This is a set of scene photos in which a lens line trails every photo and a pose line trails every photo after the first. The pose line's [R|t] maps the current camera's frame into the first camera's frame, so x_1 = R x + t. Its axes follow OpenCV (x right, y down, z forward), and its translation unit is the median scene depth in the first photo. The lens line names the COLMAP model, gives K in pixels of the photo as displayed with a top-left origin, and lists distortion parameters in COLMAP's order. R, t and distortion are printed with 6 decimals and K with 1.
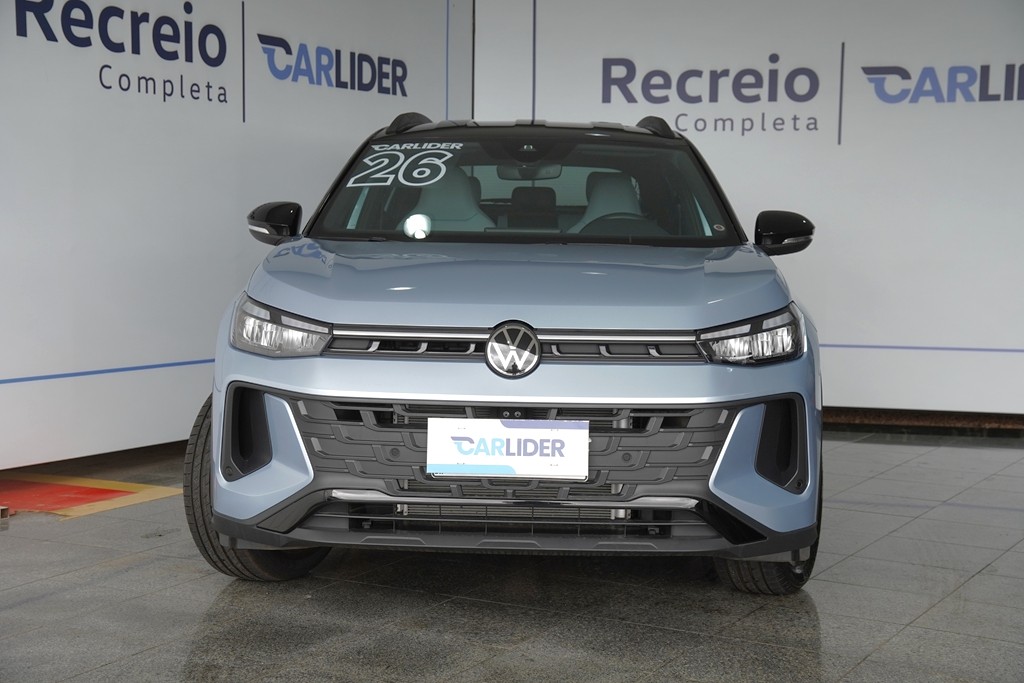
lens RADIAL K [[1384.2, 0, 495.6], [0, 1384.2, 352.0], [0, 0, 1]] dist [0.138479, 0.301544]
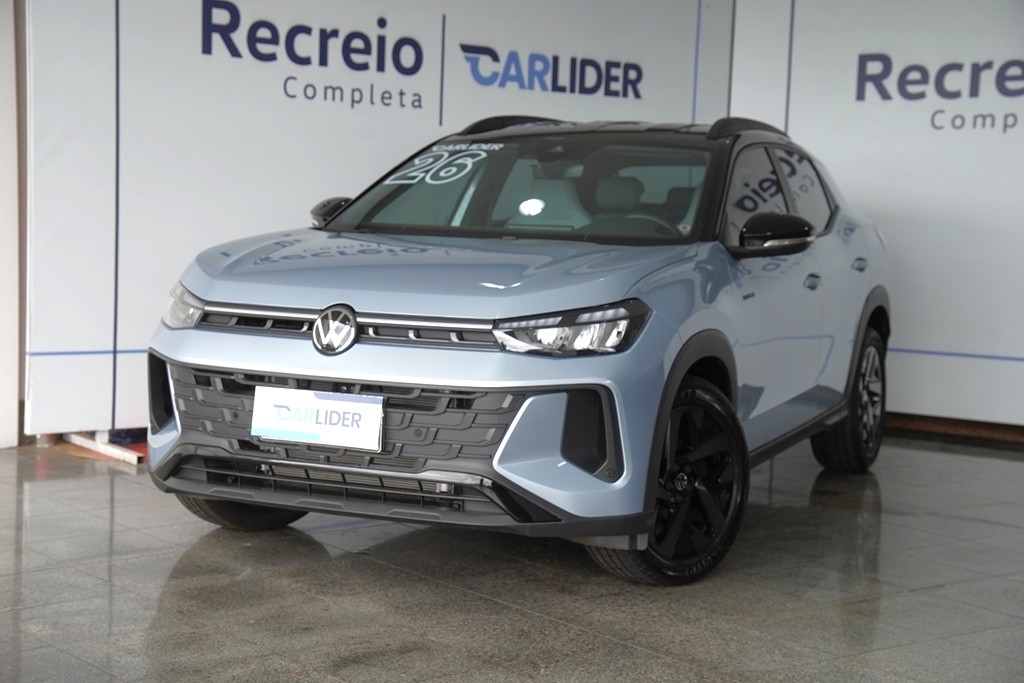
lens RADIAL K [[1384.2, 0, 495.6], [0, 1384.2, 352.0], [0, 0, 1]] dist [0.138479, 0.301544]
pose [[0.943090, 0.049879, -0.328774, 0.476366], [-0.050297, 0.998708, 0.007236, 0.001524], [0.328711, 0.009712, 0.944381, -0.004289]]
